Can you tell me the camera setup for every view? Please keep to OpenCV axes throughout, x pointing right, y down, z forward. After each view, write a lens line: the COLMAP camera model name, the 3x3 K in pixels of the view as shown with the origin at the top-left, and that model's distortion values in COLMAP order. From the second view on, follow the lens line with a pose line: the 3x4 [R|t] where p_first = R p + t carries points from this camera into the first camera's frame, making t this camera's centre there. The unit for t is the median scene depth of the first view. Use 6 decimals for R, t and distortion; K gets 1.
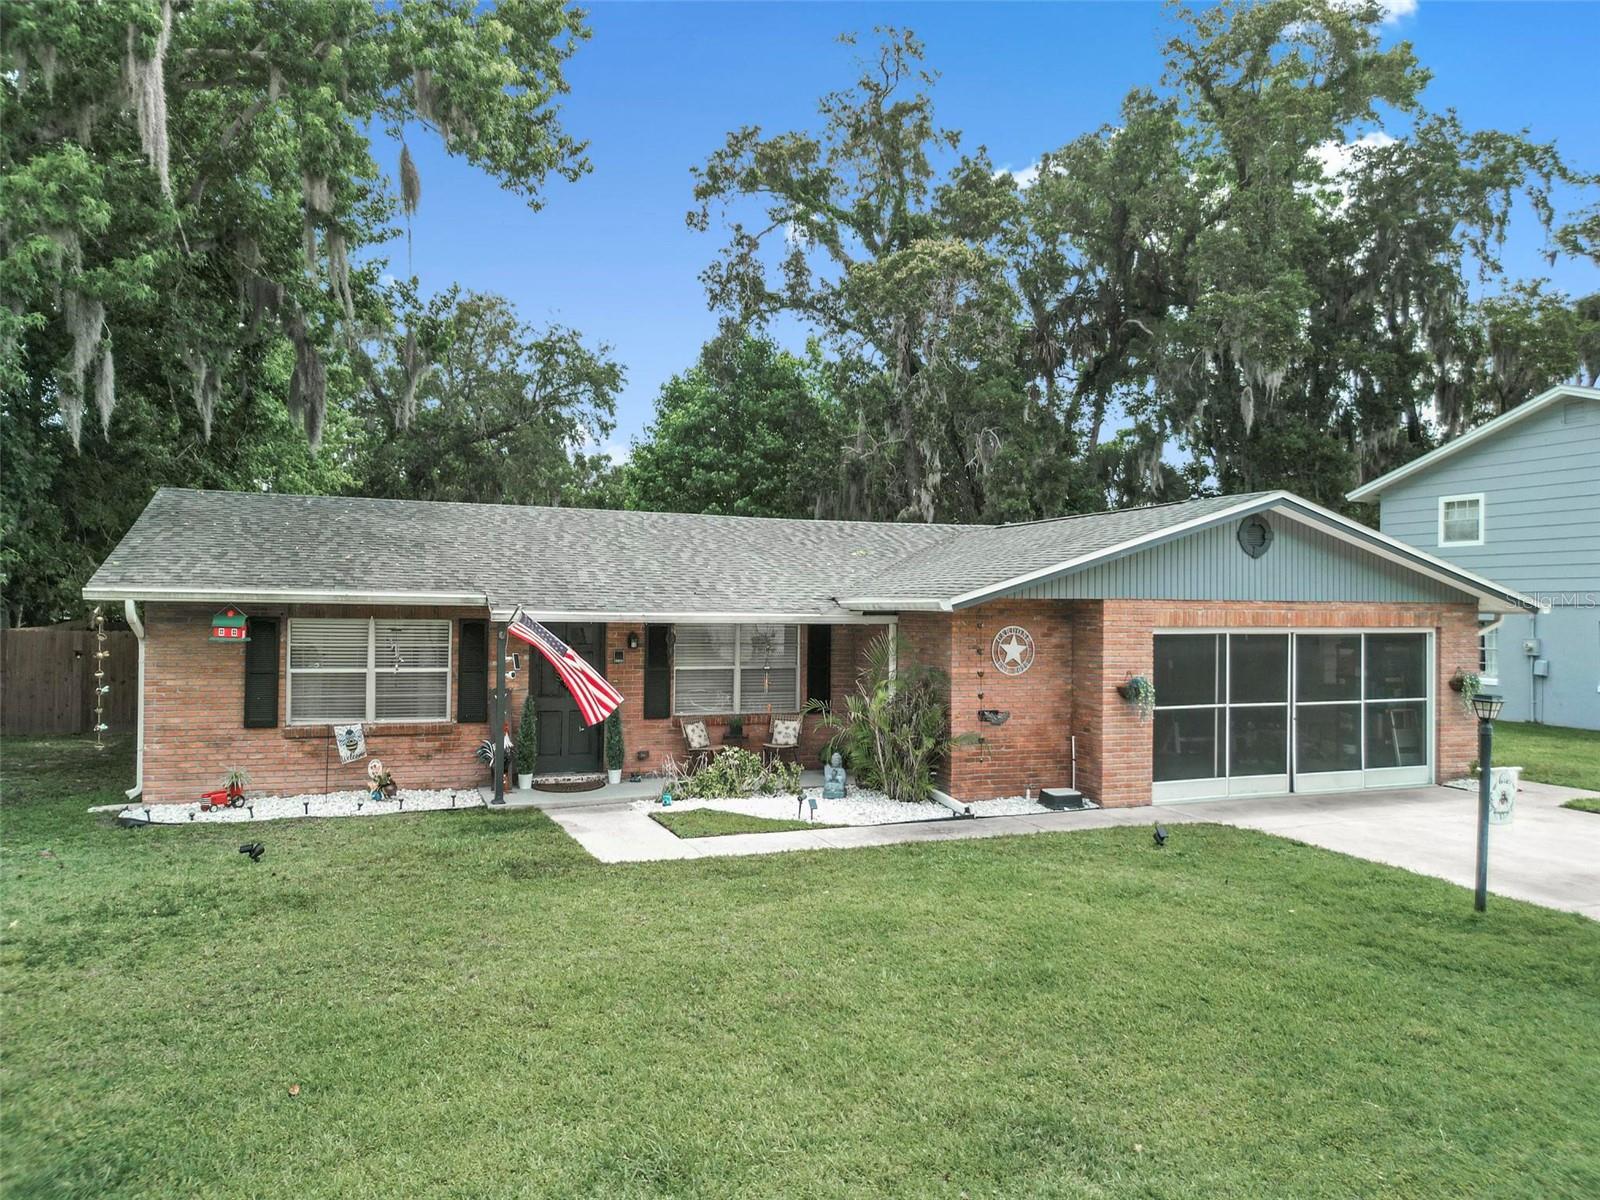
lens RADIAL K [[1116.9, 0, 800.0], [0, 1116.9, 600.0], [0, 0, 1]] dist [0.071979, -0.091109]
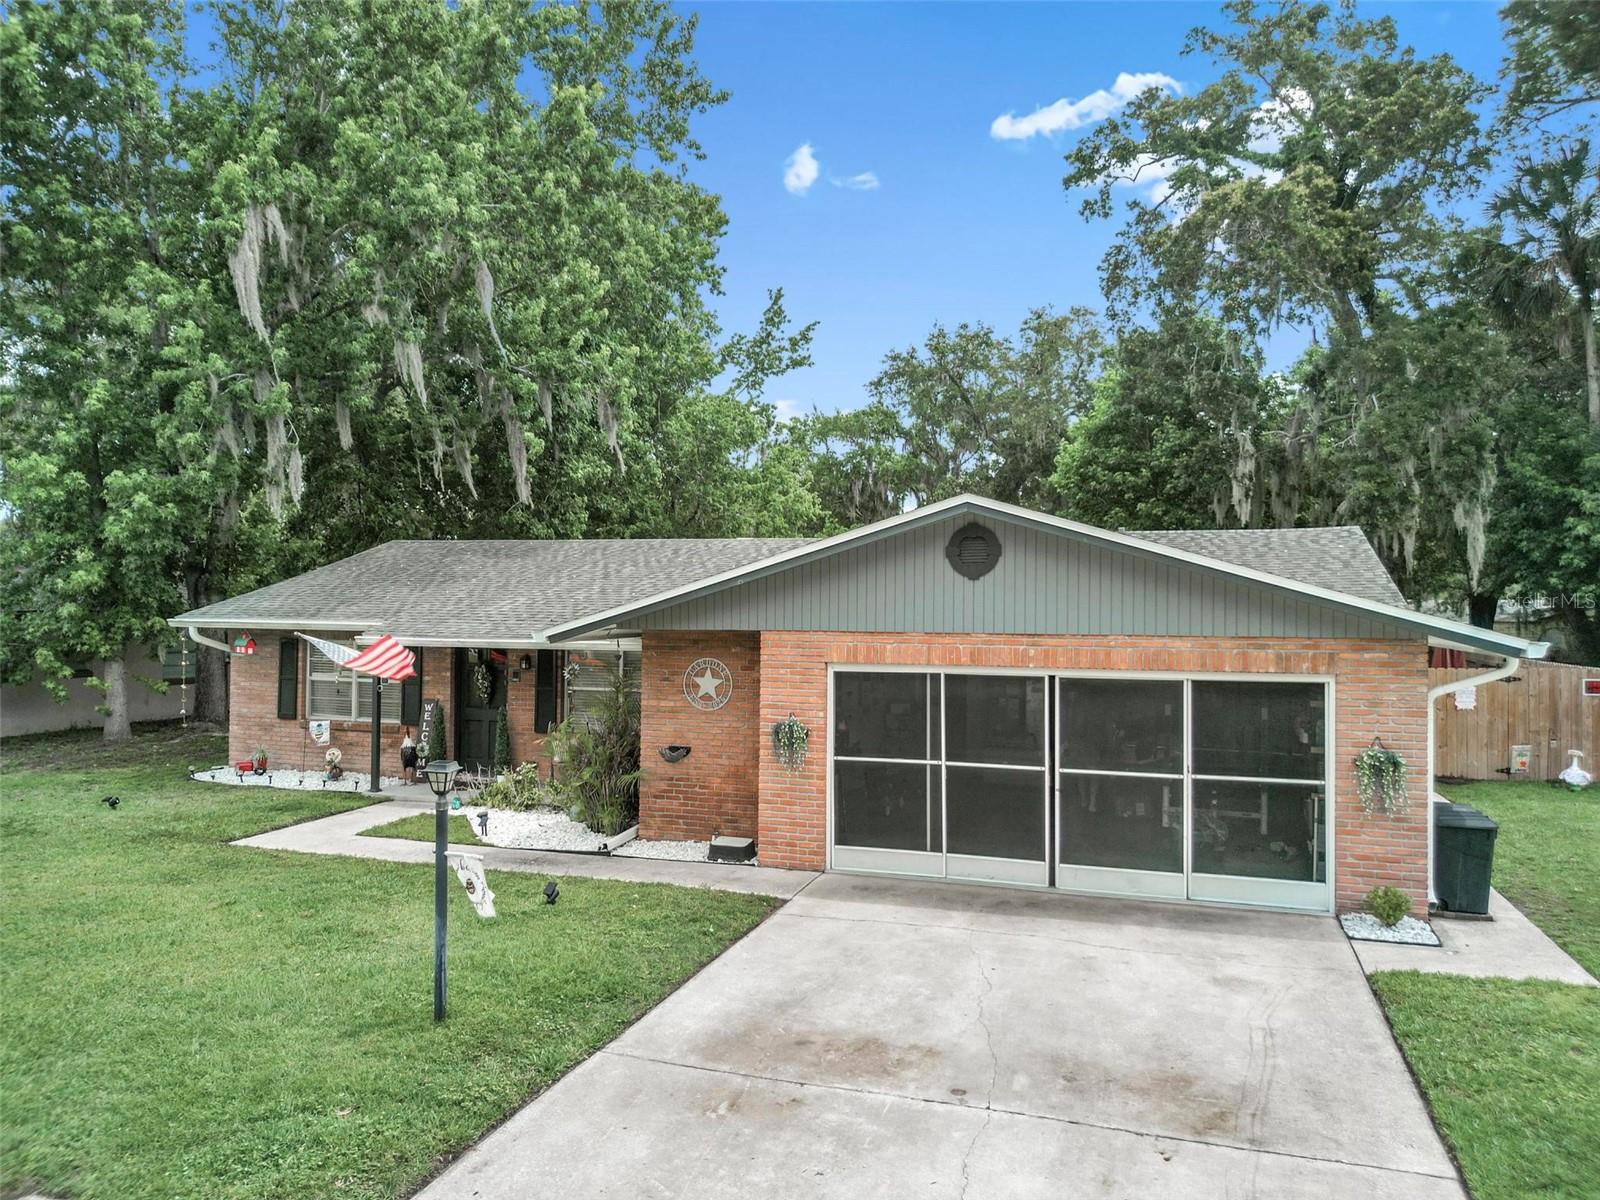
lens RADIAL K [[1116.9, 0, 800.0], [0, 1116.9, 600.0], [0, 0, 1]] dist [0.071979, -0.091109]
pose [[0.759920, -0.008470, -0.649962, 0.823977], [0.005236, 0.999962, -0.006909, -0.017645], [0.649996, 0.001847, 0.759935, 0.329187]]
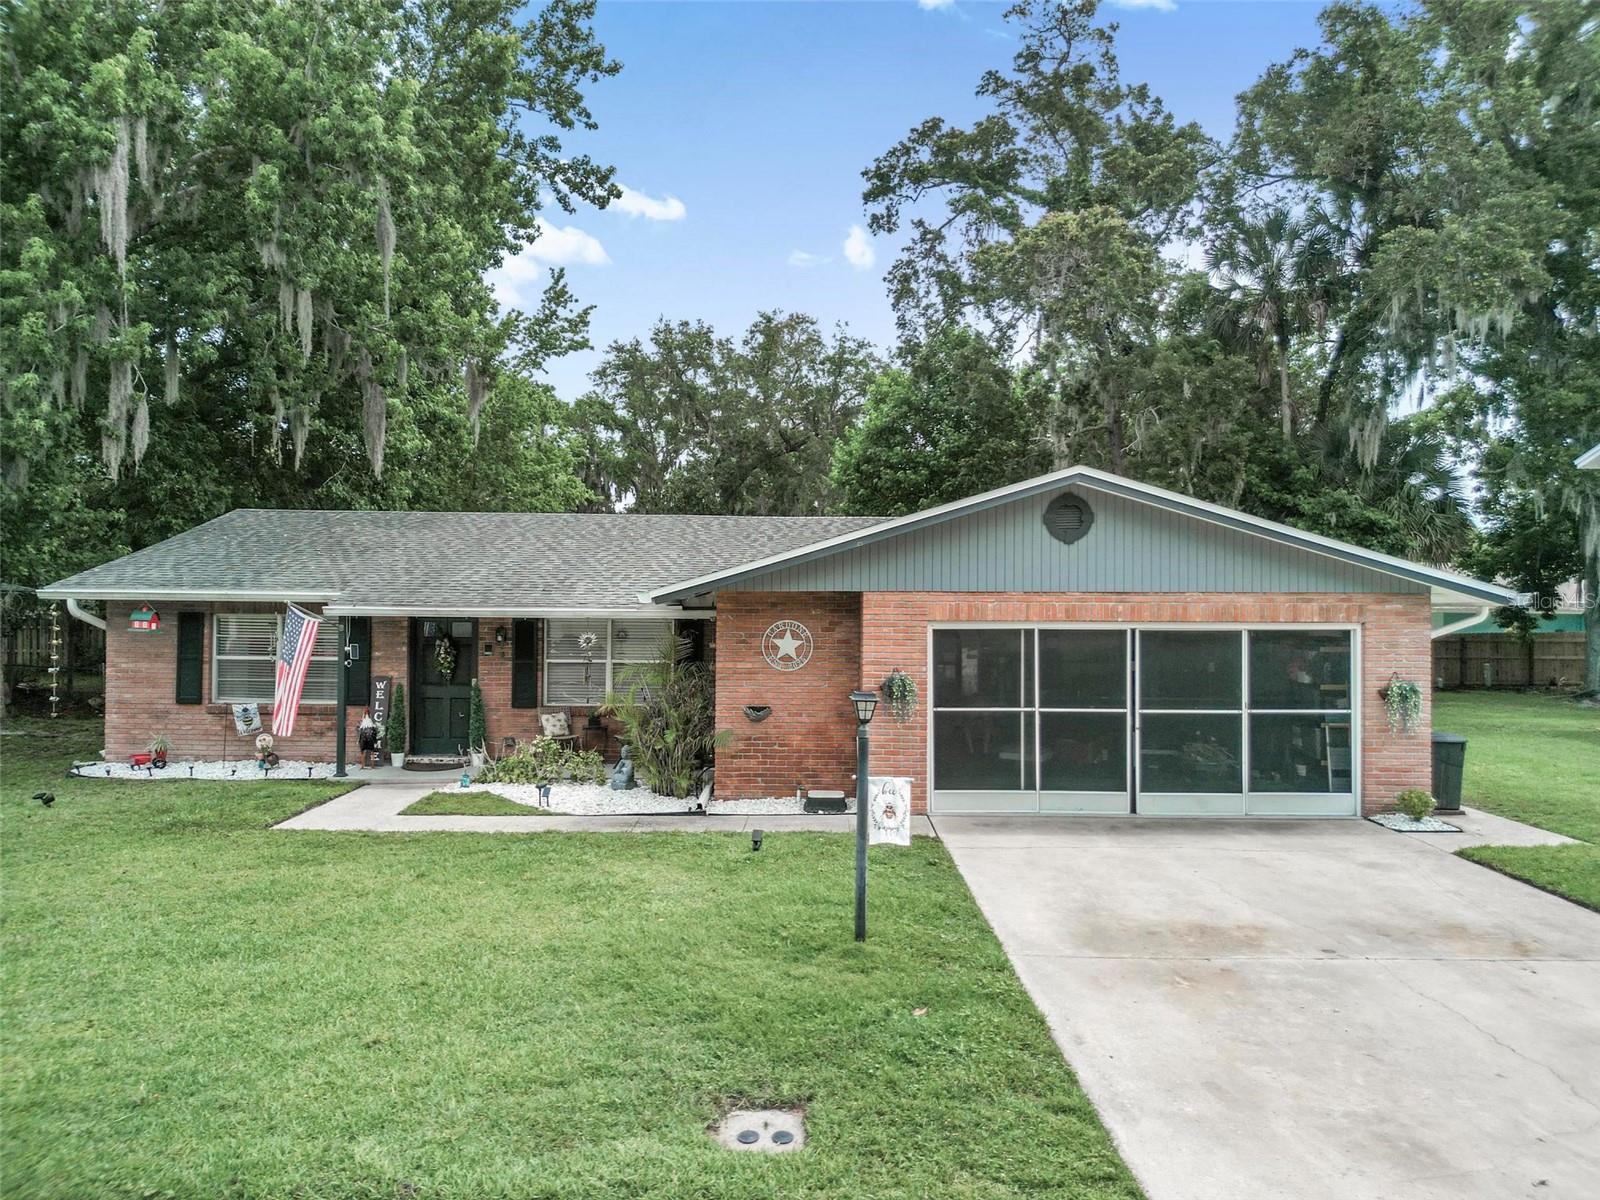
lens RADIAL K [[1114.0, 0, 794.8], [0, 1114.0, 596.4], [0, 0, 1]] dist [0.077619, -0.093629]
pose [[0.926587, -0.008254, -0.375991, 0.537082], [0.005918, 0.999955, -0.007368, 0.009595], [0.376035, 0.004602, 0.926594, 0.108951]]
